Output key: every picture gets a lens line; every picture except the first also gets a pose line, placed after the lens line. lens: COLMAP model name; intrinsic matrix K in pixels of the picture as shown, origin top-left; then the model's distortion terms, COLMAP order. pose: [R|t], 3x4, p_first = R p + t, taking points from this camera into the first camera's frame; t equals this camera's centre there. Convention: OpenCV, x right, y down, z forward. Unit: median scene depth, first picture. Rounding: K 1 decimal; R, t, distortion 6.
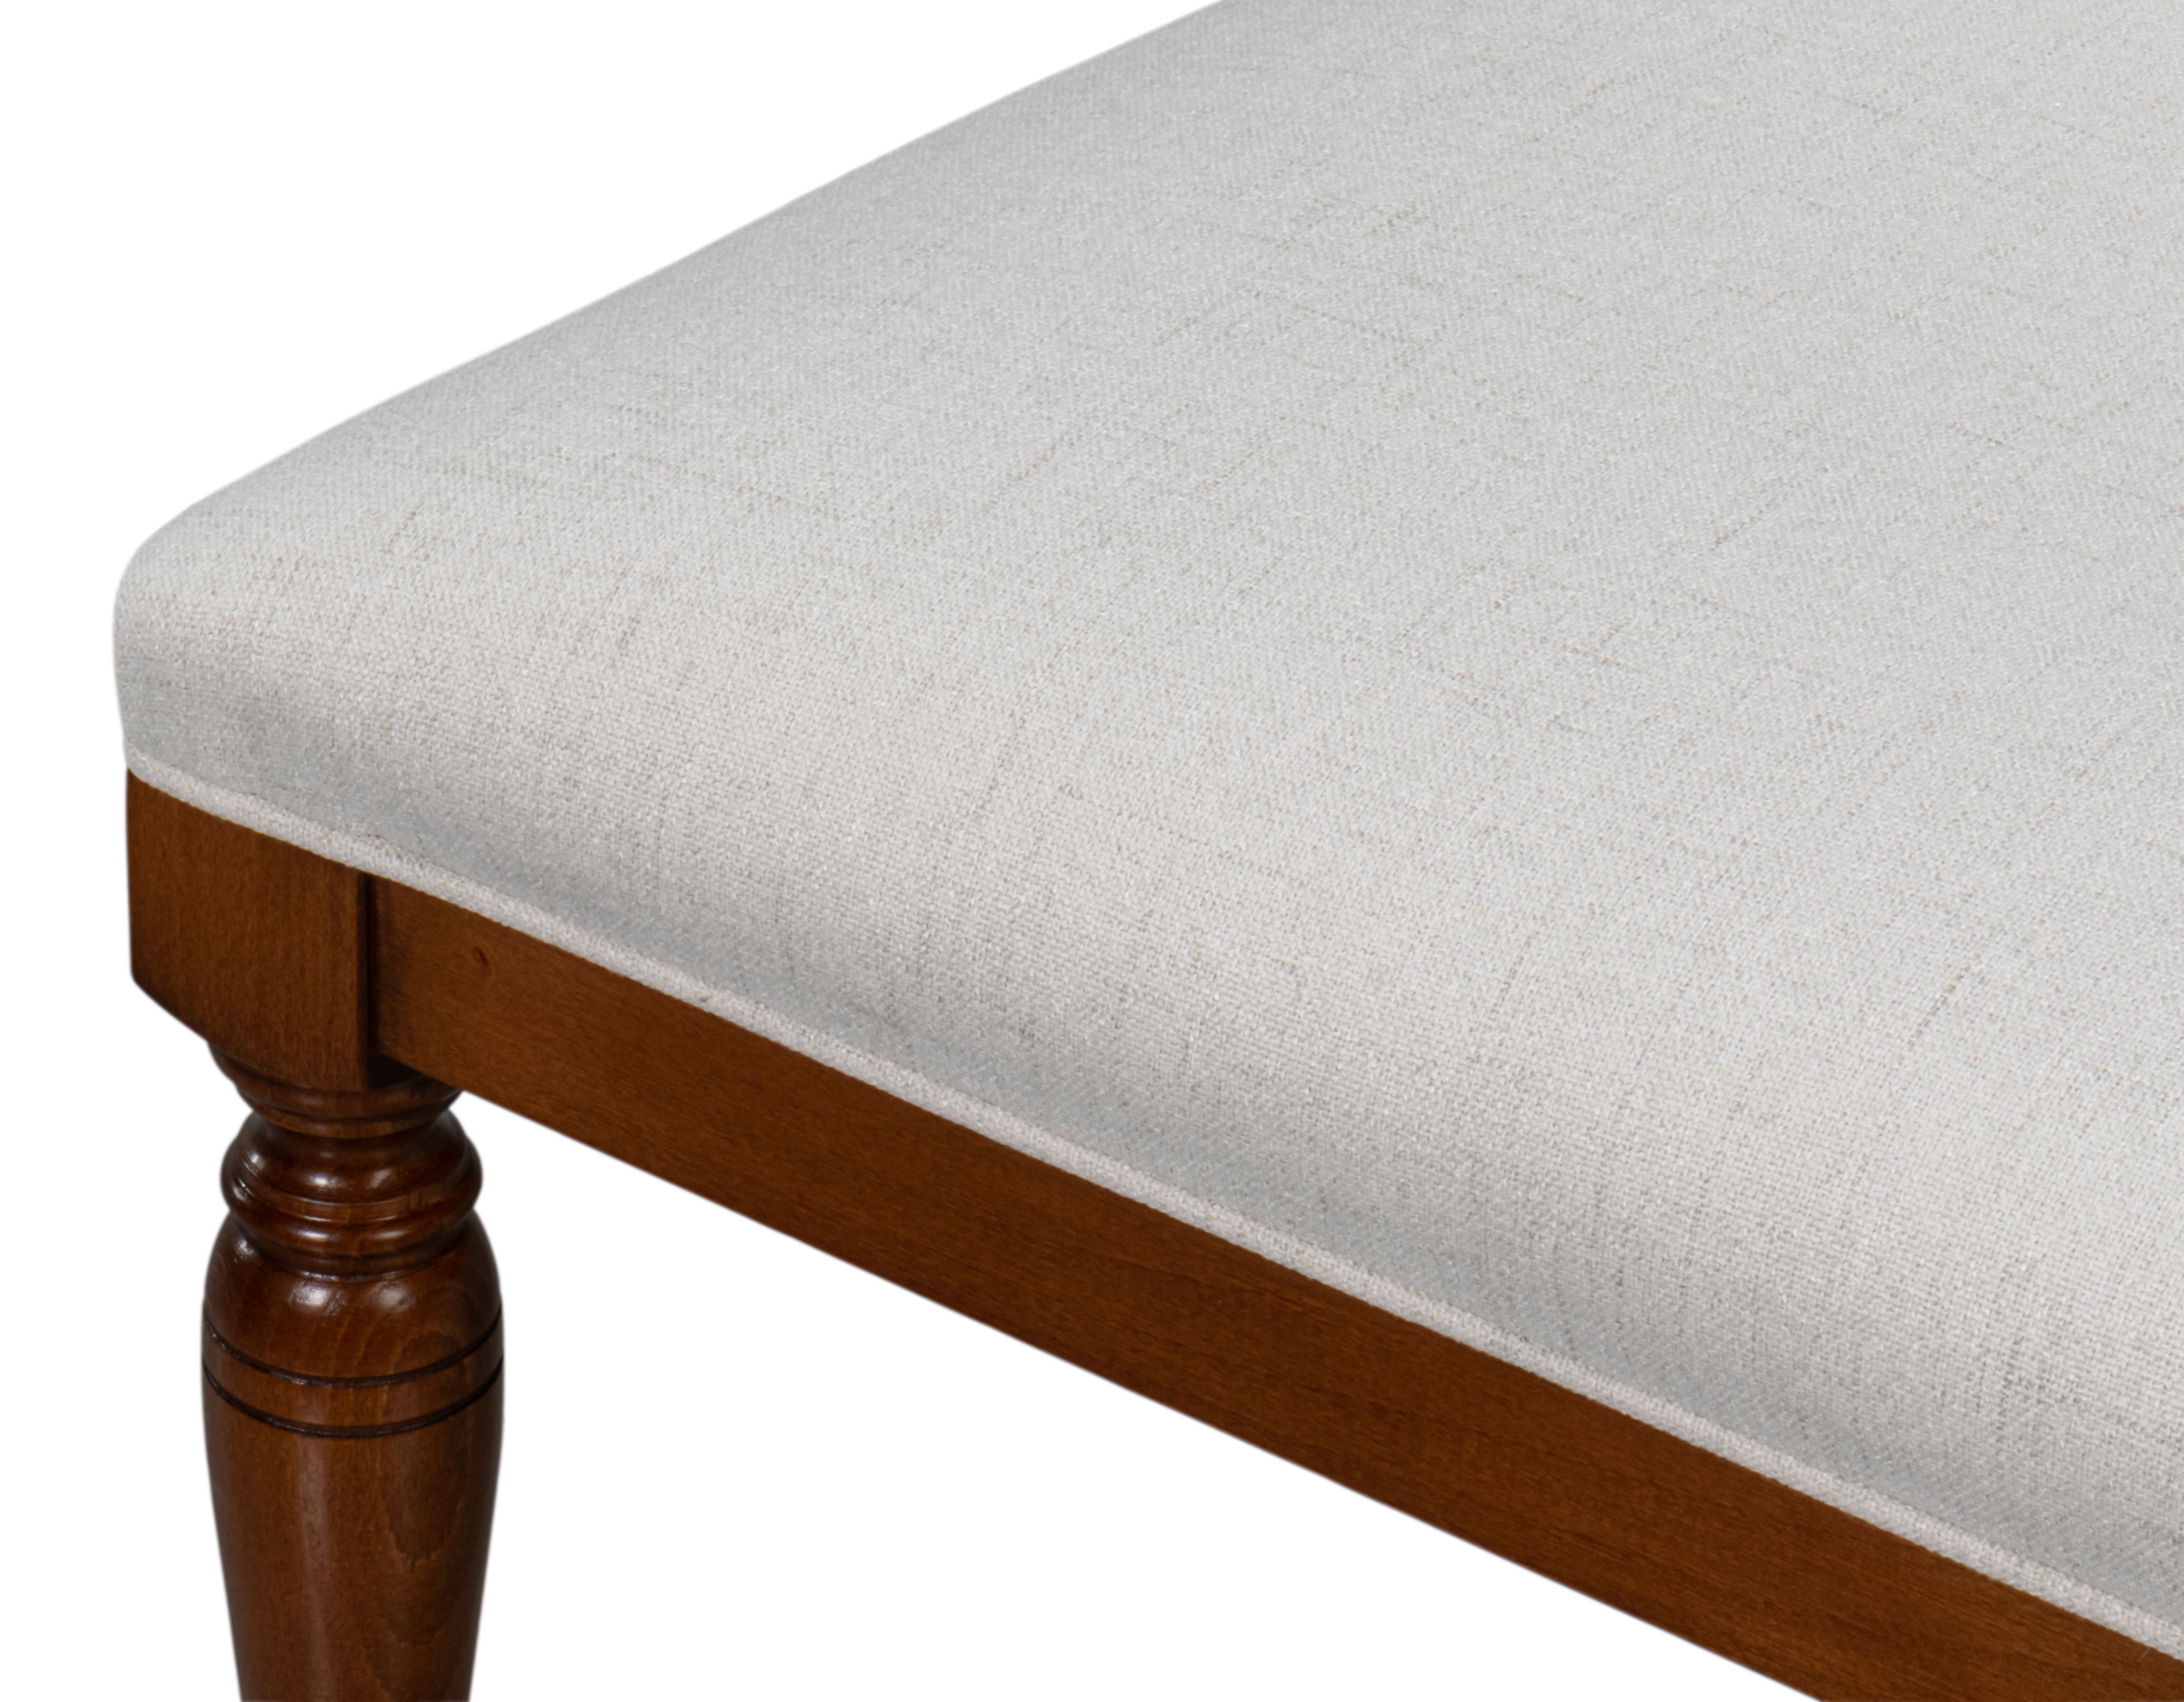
lens RADIAL K [[8641.0, 0, 1092.6], [0, 8641.0, 851.2], [0, 0, 1]] dist [-0.074752, 0.000000]
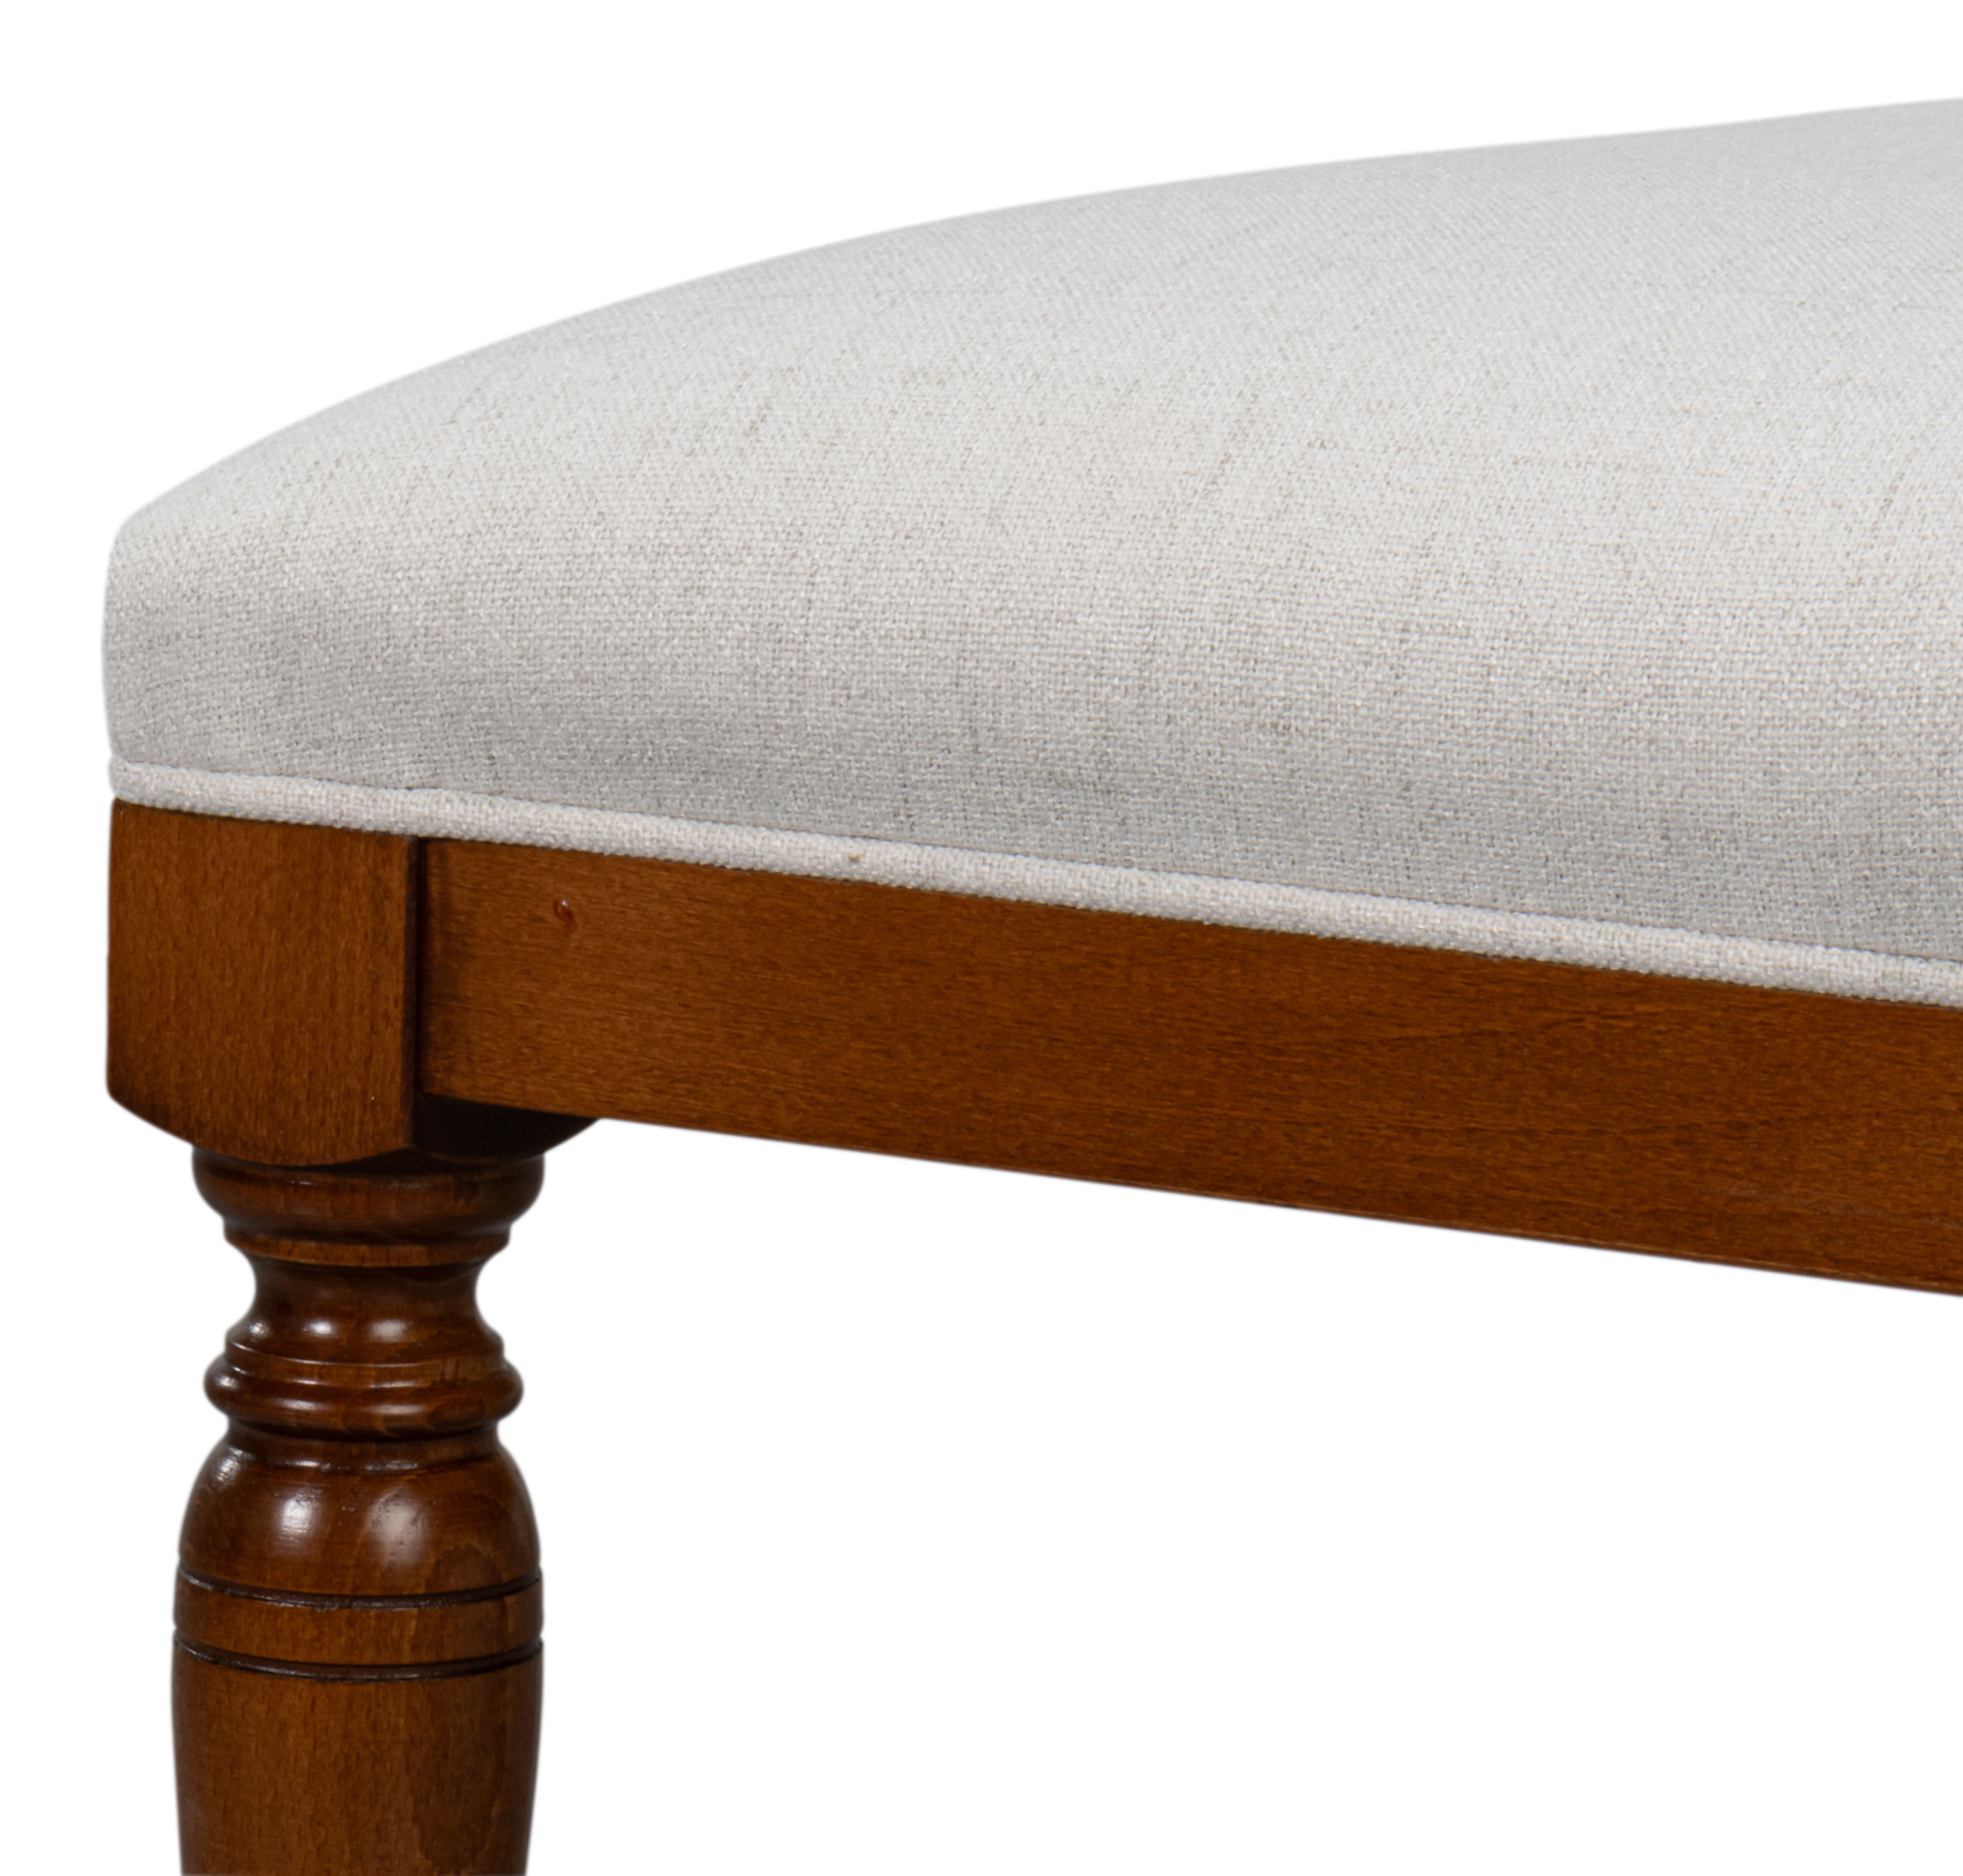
lens RADIAL K [[9515.1, 0, 980.7], [0, 9515.1, 937.8], [0, 0, 1]] dist [-0.051347, 0.000000]
pose [[0.998007, -0.019126, 0.060137, -0.089298], [0.038763, 0.937790, -0.345033, 0.344817], [-0.049797, 0.346676, 0.936662, 0.148850]]
